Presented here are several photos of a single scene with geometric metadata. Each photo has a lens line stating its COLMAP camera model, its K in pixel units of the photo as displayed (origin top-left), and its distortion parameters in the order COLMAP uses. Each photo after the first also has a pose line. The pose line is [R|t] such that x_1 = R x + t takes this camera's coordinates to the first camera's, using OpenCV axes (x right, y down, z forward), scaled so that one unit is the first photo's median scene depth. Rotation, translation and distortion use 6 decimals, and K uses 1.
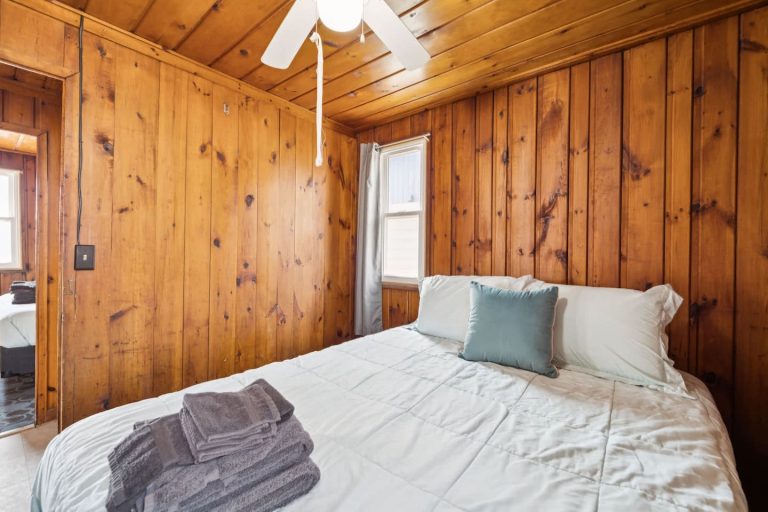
lens RADIAL K [[316.5, 0, 383.0], [0, 316.5, 251.3], [0, 0, 1]] dist [0.003406, -0.003783]
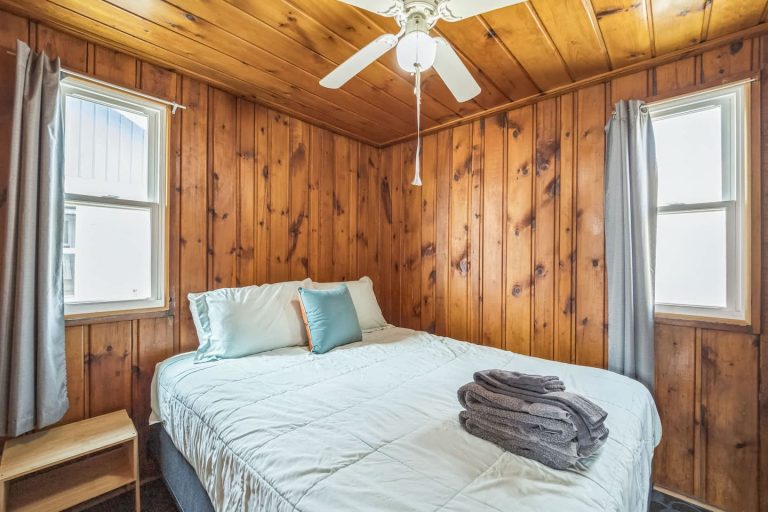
lens RADIAL K [[316.5, 0, 378.9], [0, 316.5, 255.7], [0, 0, 1]] dist [0.003406, -0.003783]
pose [[0.069399, -0.001608, 0.997588, -0.668217], [-0.001455, 0.999997, 0.001713, -0.014253], [-0.997588, -0.001571, 0.069396, 0.539666]]
